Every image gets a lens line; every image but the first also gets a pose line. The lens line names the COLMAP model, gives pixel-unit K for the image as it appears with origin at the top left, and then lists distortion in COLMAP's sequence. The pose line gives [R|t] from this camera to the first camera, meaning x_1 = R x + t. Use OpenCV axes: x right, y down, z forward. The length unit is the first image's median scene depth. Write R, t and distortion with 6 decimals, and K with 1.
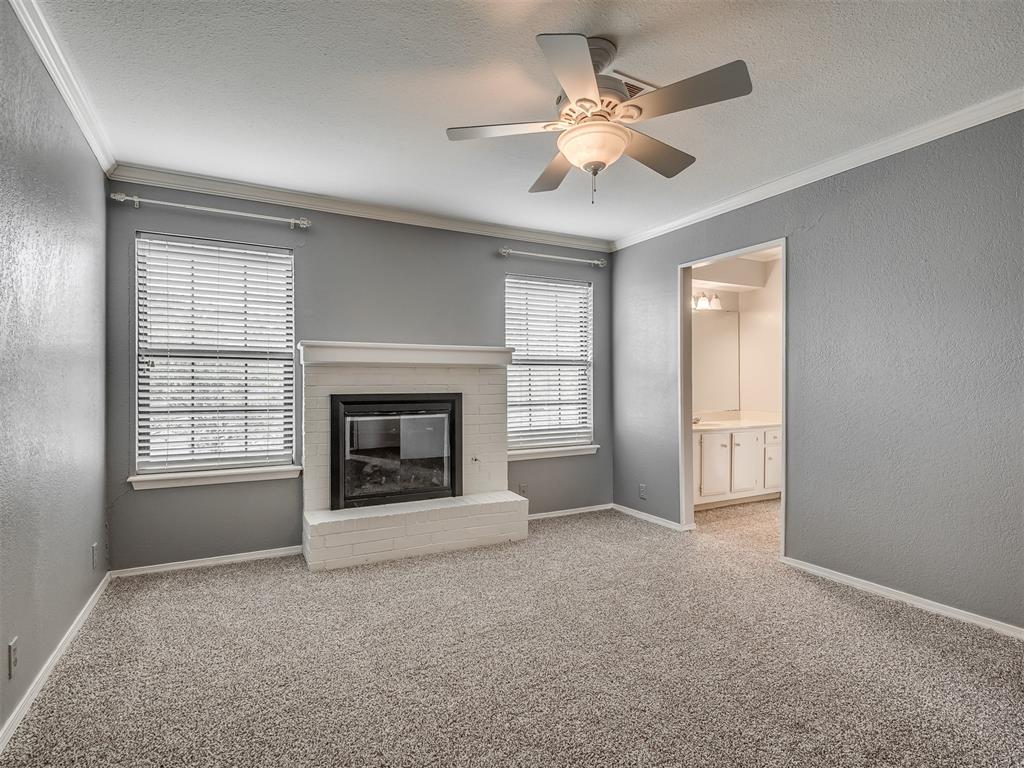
lens RADIAL K [[538.2, 0, 514.5], [0, 538.2, 380.8], [0, 0, 1]] dist [0.005338, -0.006416]
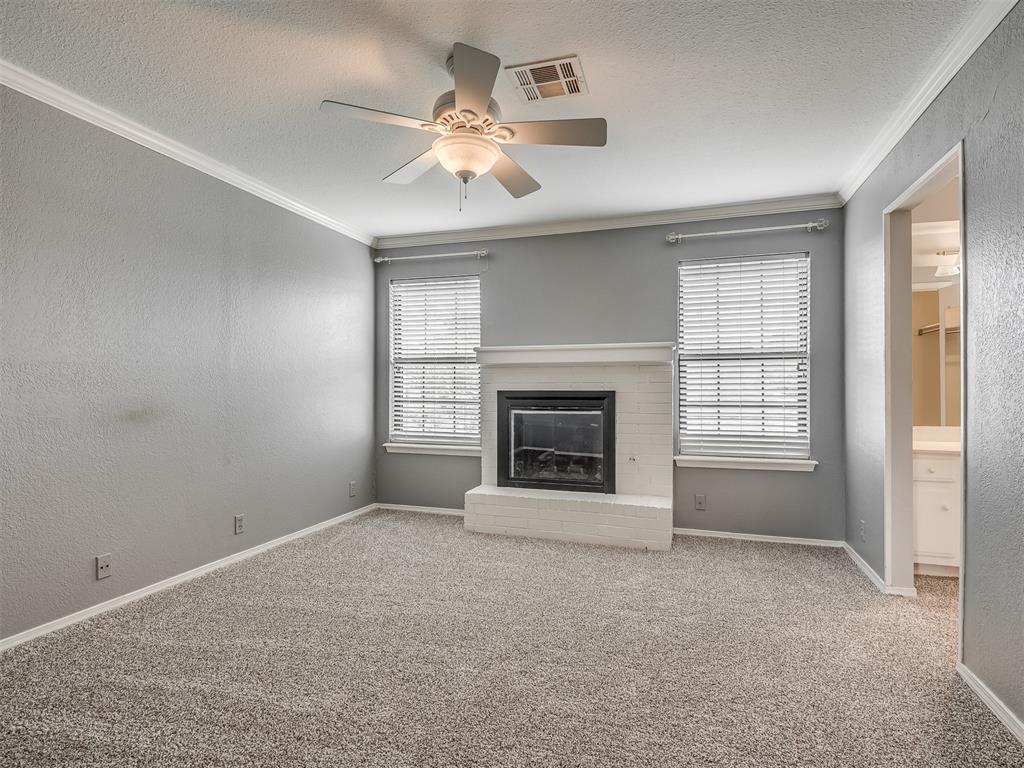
lens RADIAL K [[538.2, 0, 501.1], [0, 538.2, 380.9], [0, 0, 1]] dist [0.005338, -0.006416]
pose [[0.678835, -0.002791, -0.734286, 0.511872], [0.003166, 0.999995, -0.000873, 0.004241], [0.734284, -0.001732, 0.678840, 0.175626]]
